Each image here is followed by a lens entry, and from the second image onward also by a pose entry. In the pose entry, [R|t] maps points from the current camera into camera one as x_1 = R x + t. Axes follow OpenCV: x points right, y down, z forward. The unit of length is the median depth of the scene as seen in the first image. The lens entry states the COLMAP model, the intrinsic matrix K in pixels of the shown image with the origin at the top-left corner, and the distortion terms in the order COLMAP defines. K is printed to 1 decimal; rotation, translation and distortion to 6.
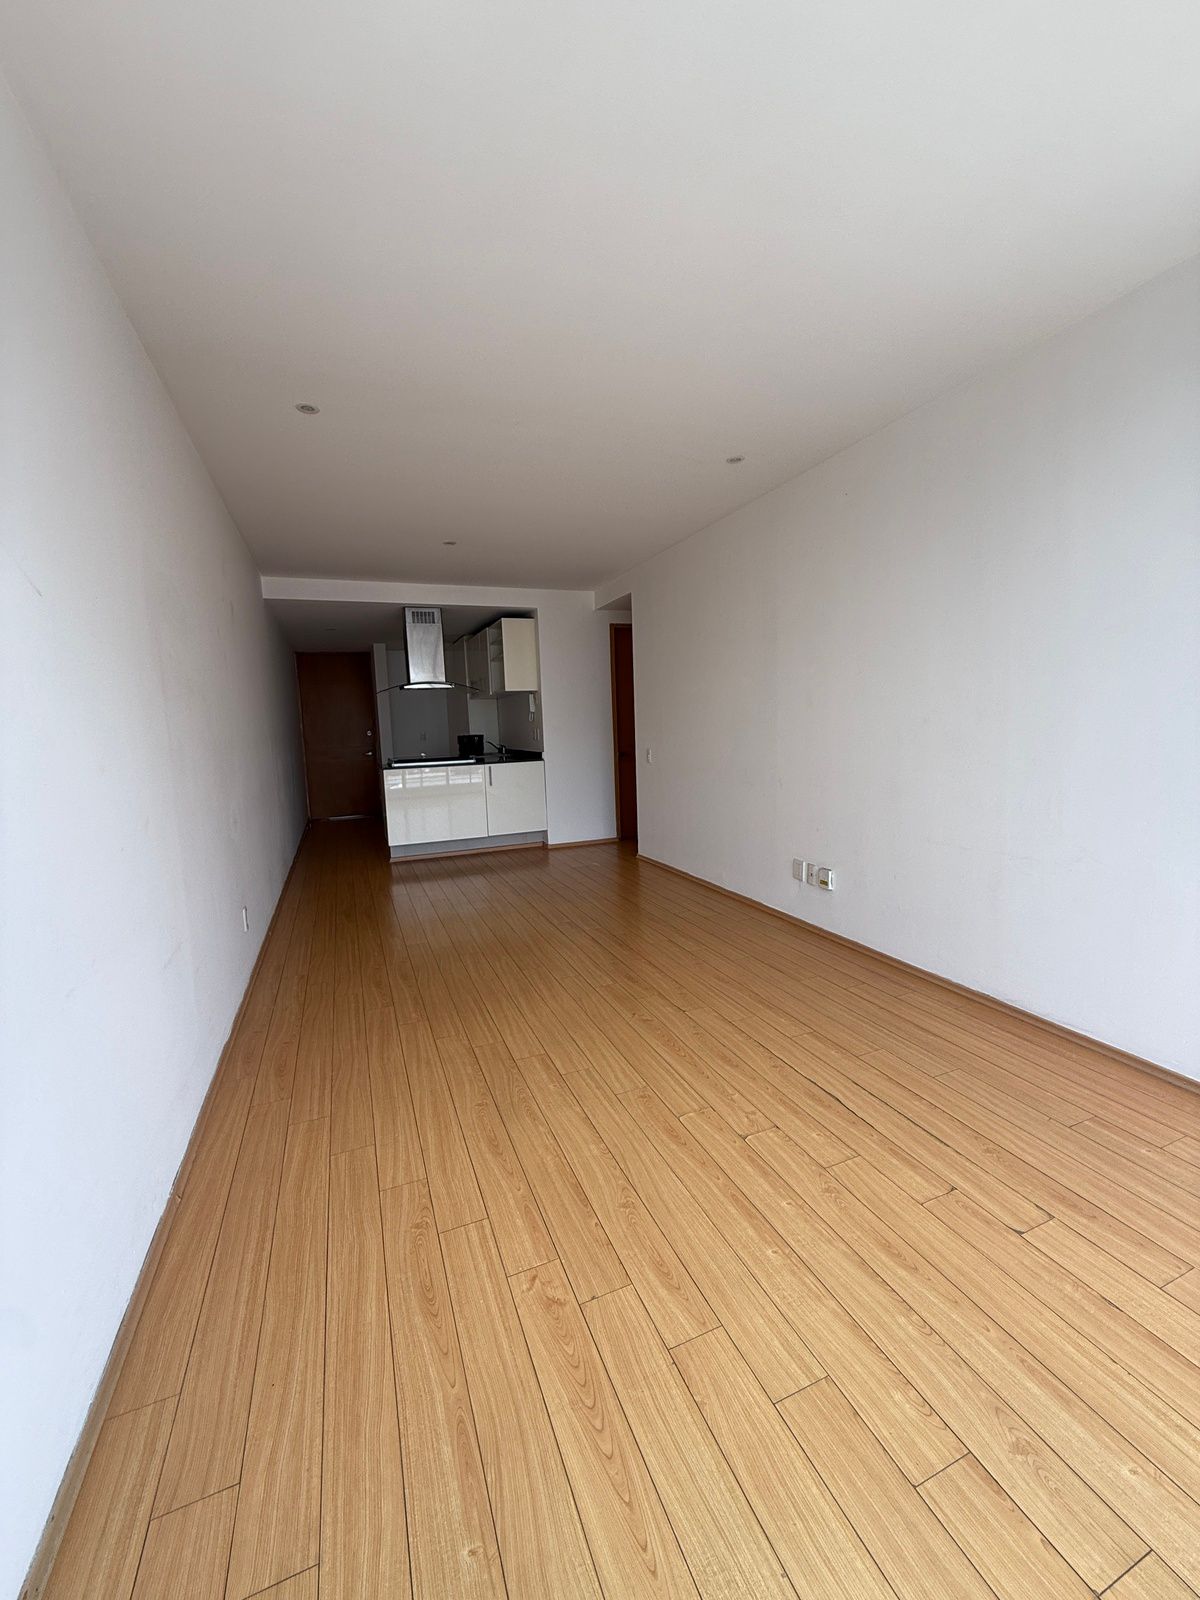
lens RADIAL K [[639.2, 0, 592.9], [0, 639.2, 787.5], [0, 0, 1]] dist [-0.001278, 0.001752]
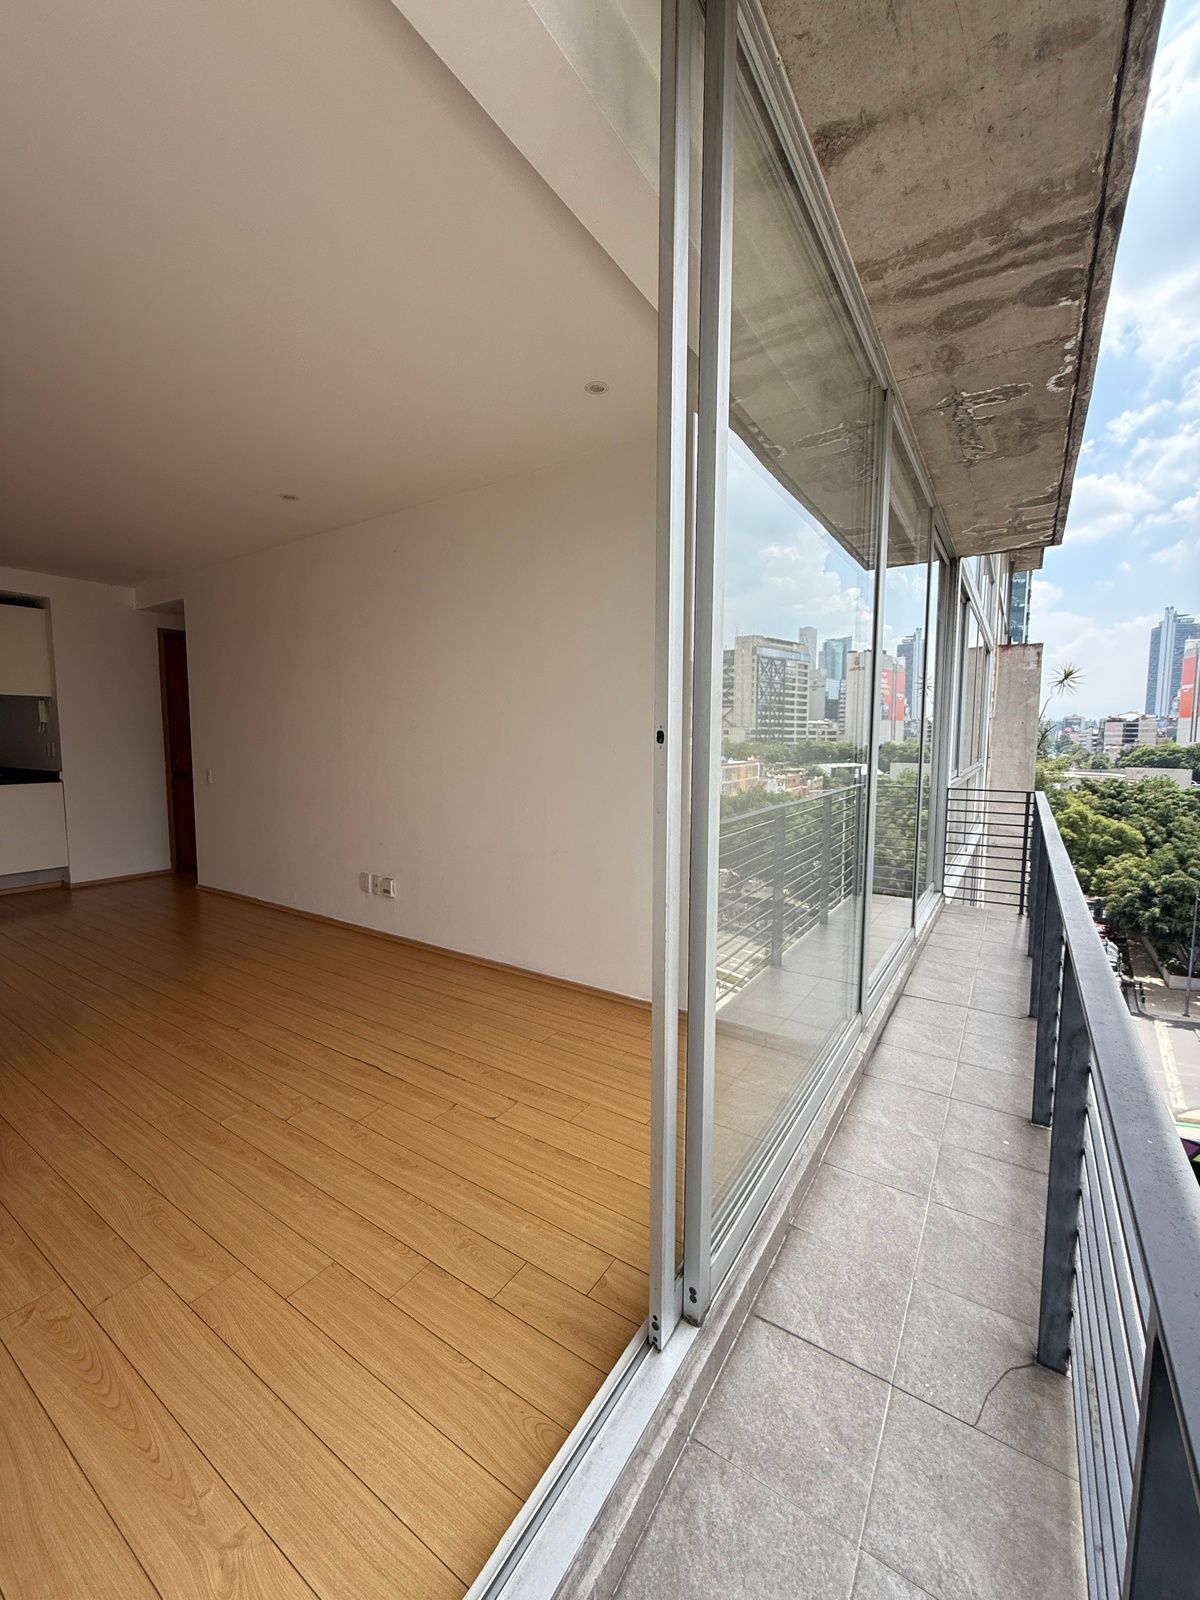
lens RADIAL K [[639.2, 0, 605.8], [0, 639.2, 795.4], [0, 0, 1]] dist [-0.001278, 0.001752]
pose [[0.814493, -0.013843, 0.580008, 0.048032], [0.025060, 0.999622, -0.011333, 0.005685], [-0.579632, 0.023765, 0.814532, -0.234862]]
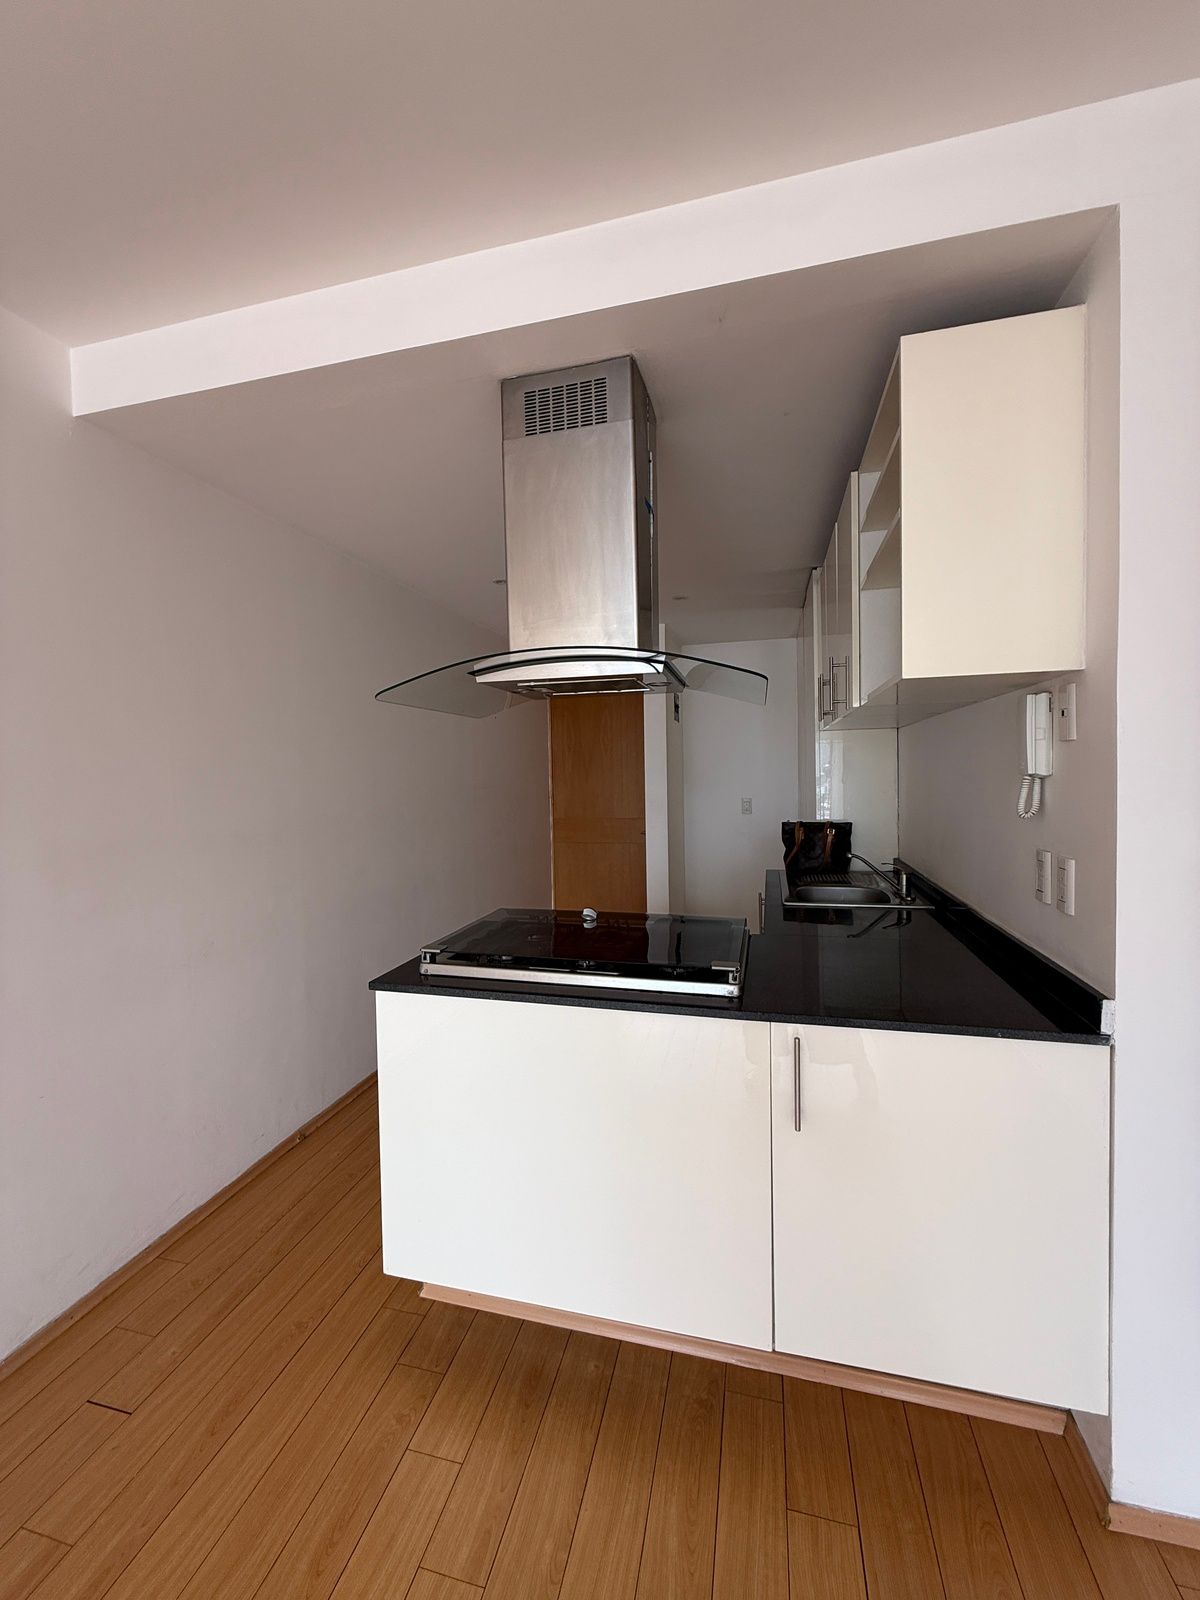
lens RADIAL K [[639.2, 0, 603.0], [0, 639.2, 793.9], [0, 0, 1]] dist [-0.001278, 0.001752]
pose [[0.810314, 0.040866, -0.584570, -0.270651], [-0.069789, 0.997196, -0.027029, -0.295308], [0.581826, 0.062699, 0.810893, 2.291865]]
